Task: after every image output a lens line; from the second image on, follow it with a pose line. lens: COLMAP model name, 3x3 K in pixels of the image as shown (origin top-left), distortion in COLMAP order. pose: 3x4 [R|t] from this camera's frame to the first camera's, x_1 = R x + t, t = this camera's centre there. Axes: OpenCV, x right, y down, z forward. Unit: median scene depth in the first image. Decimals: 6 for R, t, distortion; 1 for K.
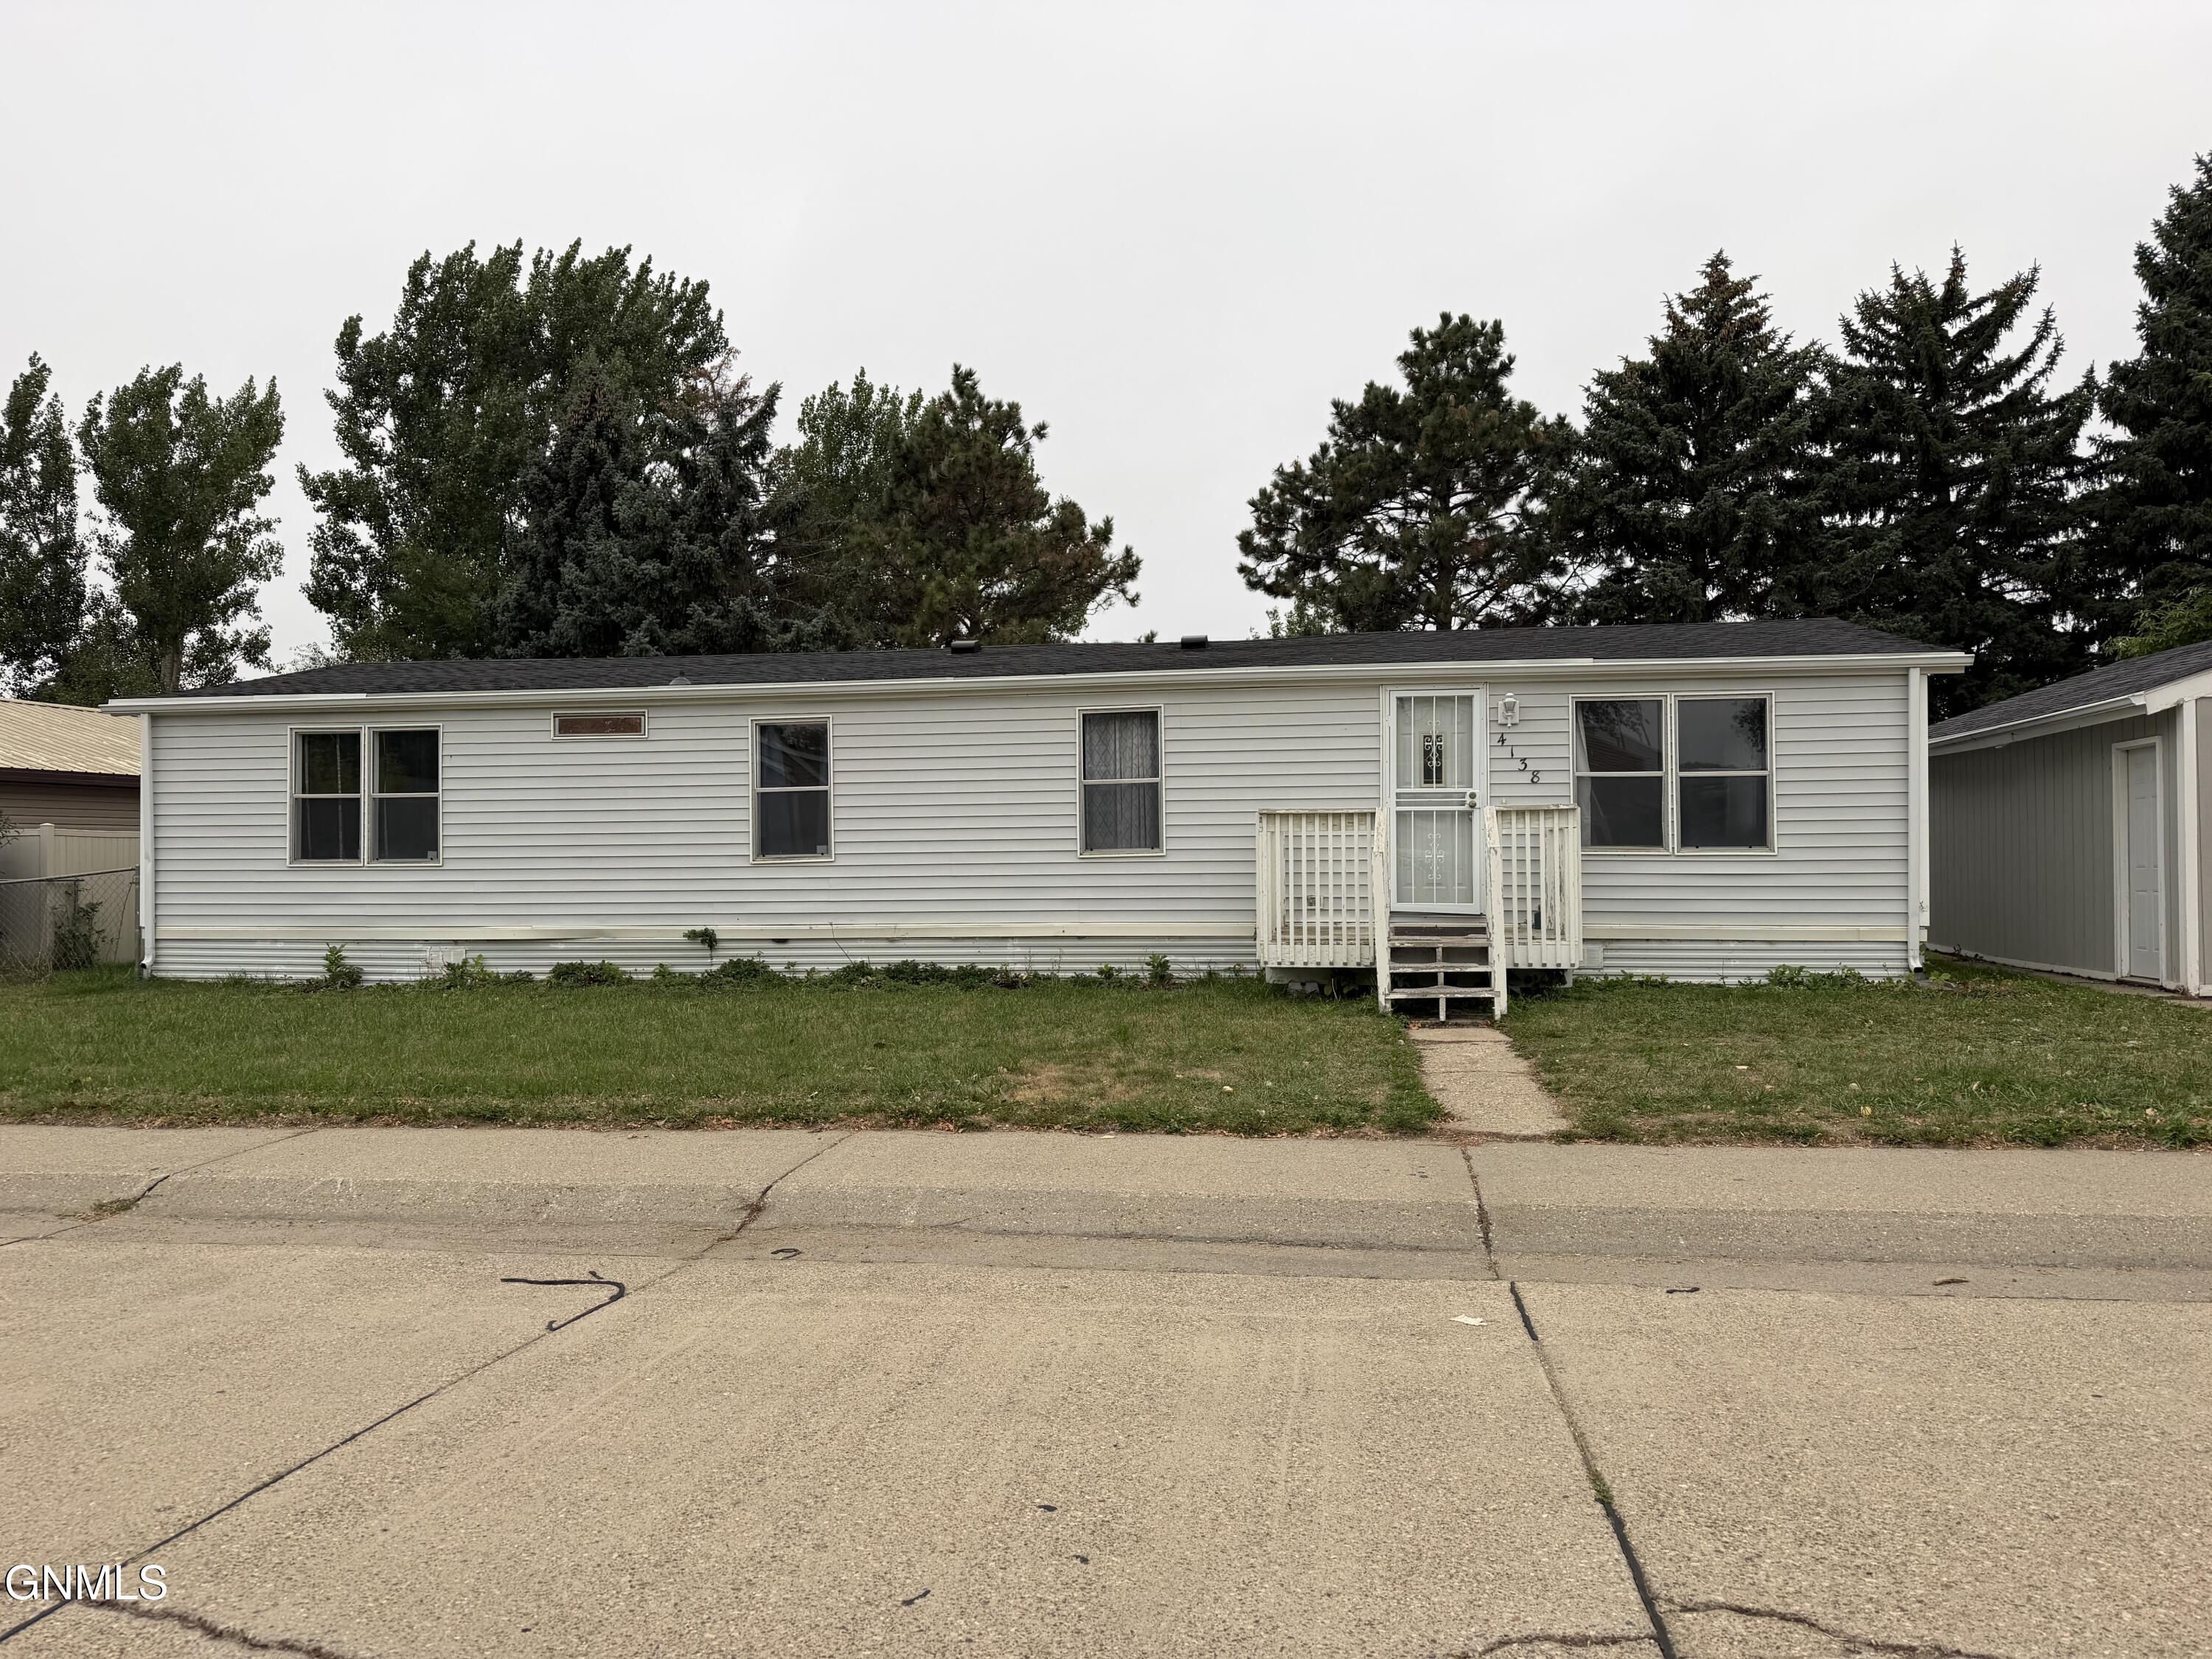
lens RADIAL K [[1540.0, 0, 1113.2], [0, 1540.0, 813.3], [0, 0, 1]] dist [0.062205, -0.073634]
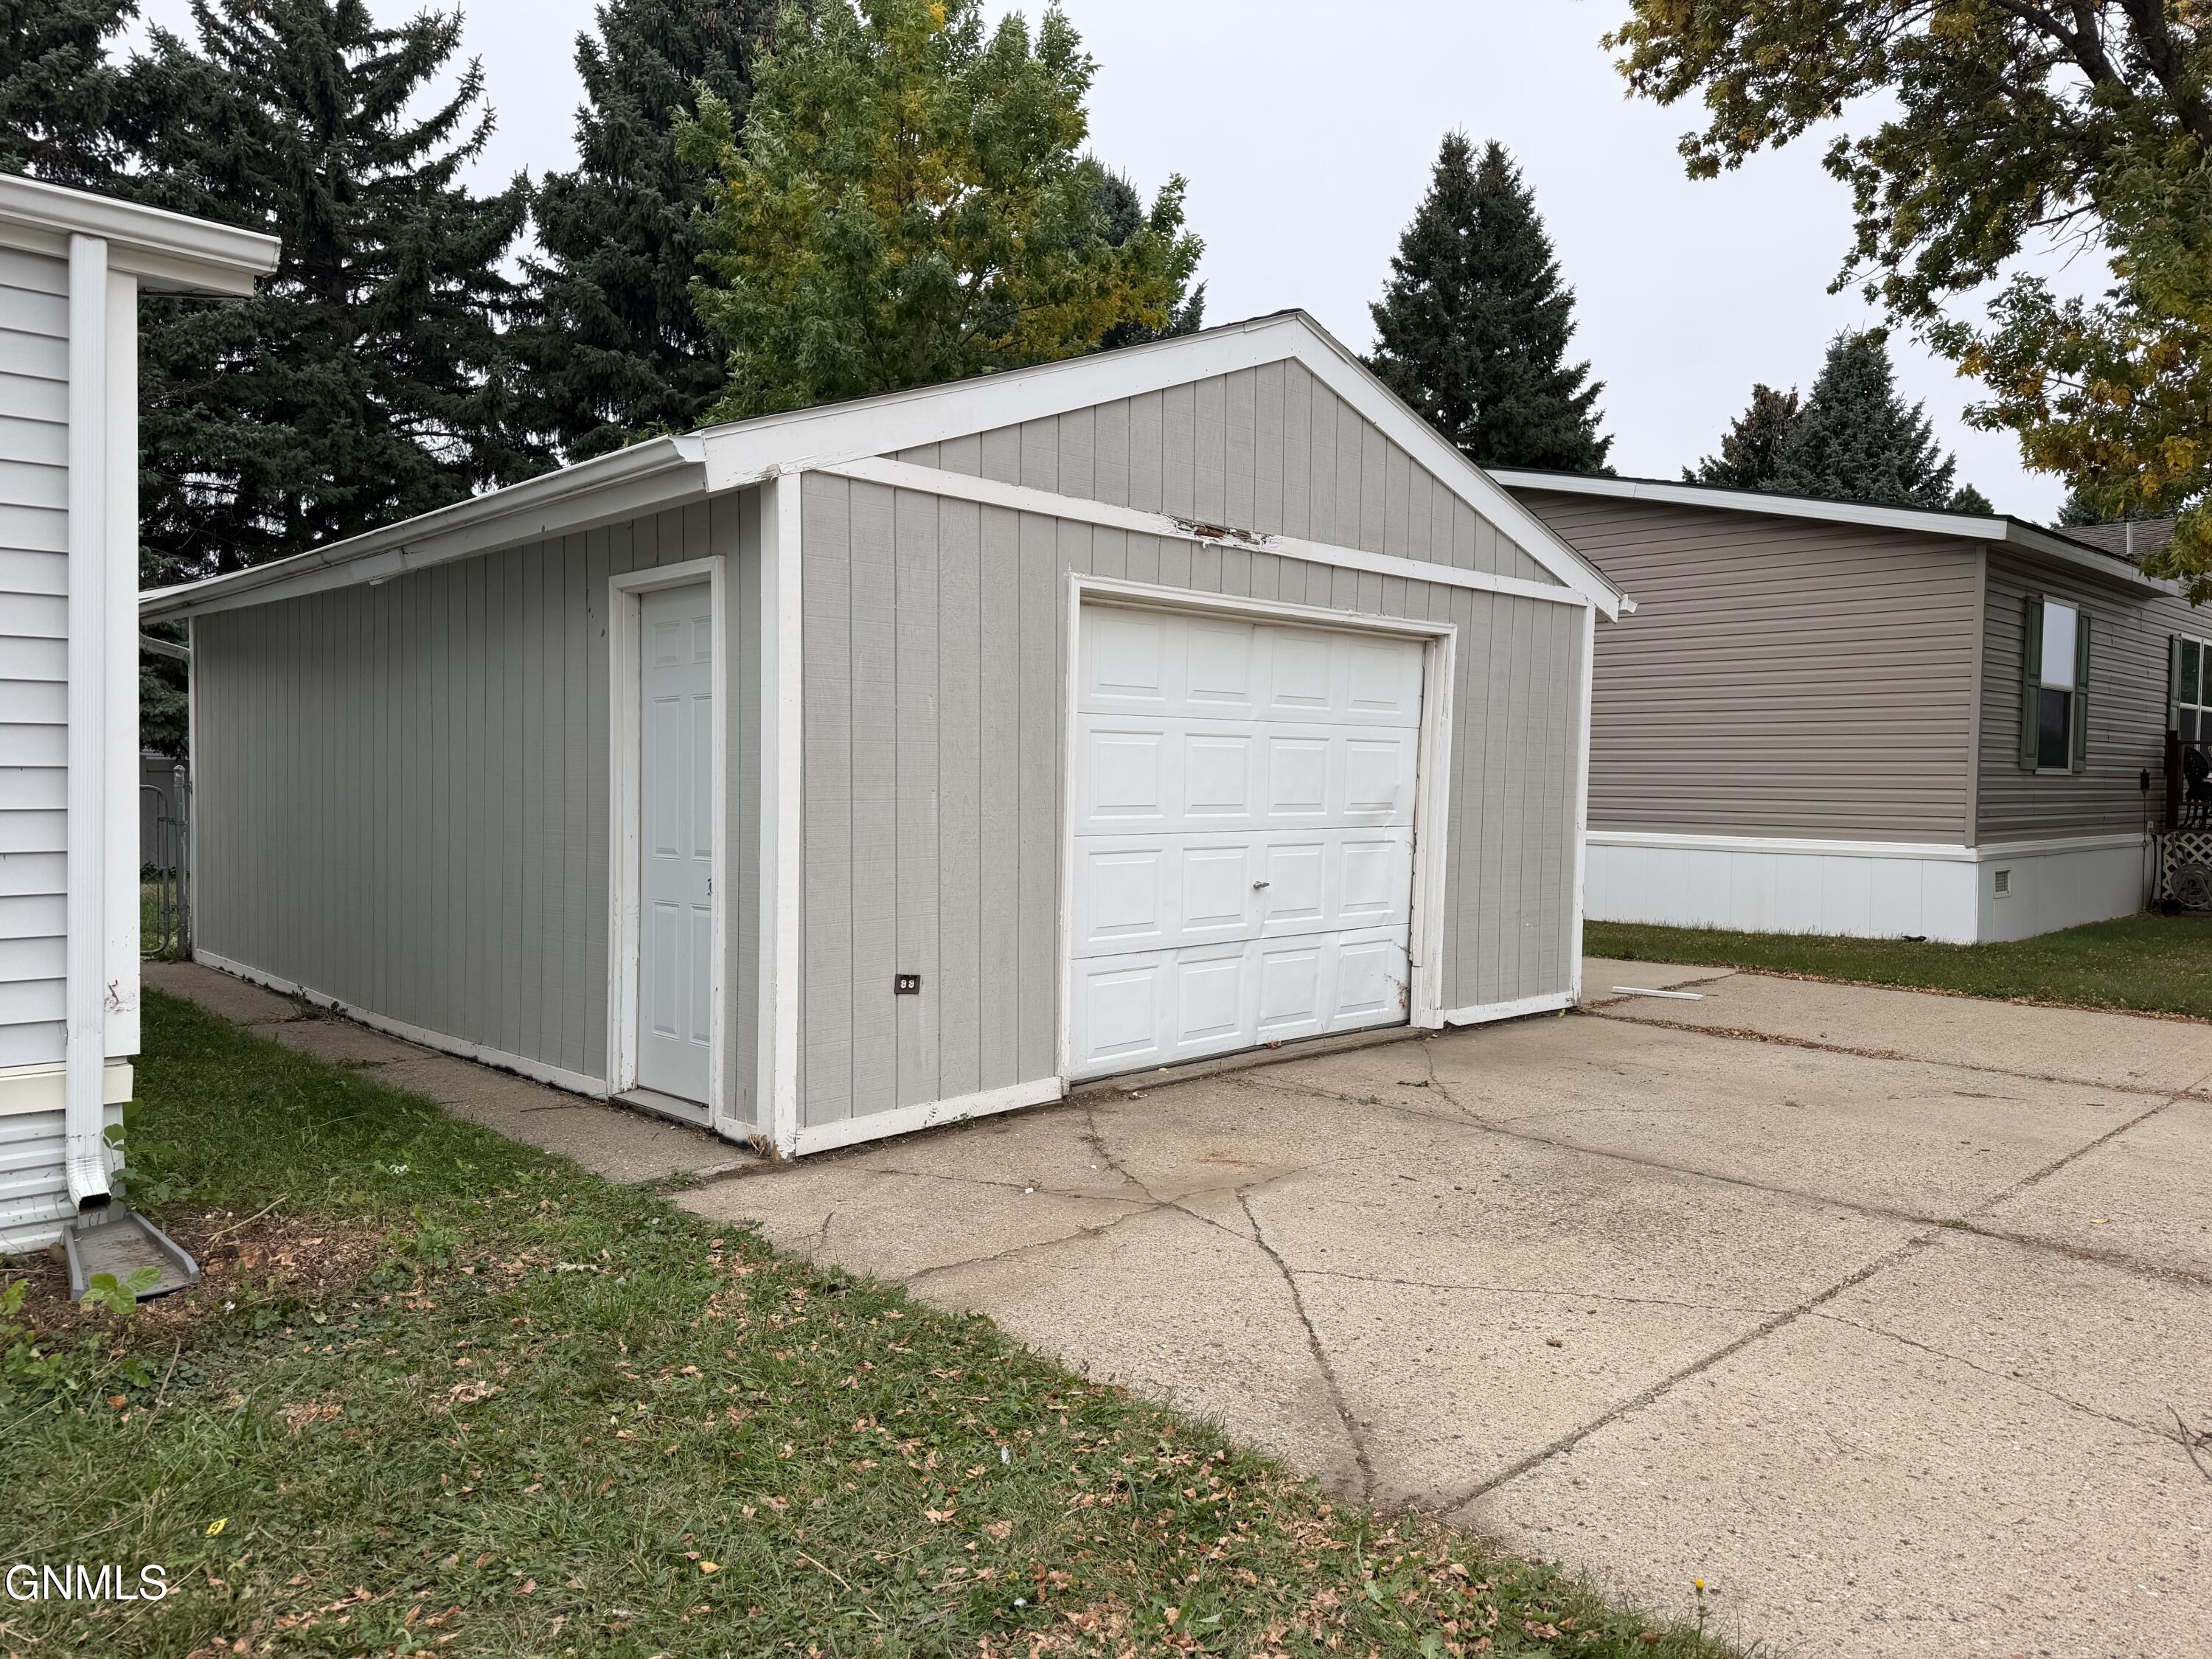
lens RADIAL K [[1540.0, 0, 1113.4], [0, 1540.0, 845.0], [0, 0, 1]] dist [0.062205, -0.073634]
pose [[0.593007, -0.021902, 0.804900, 0.369668], [-0.036686, 0.997857, 0.054181, 0.003225], [-0.804361, -0.061658, 0.590932, 0.622920]]
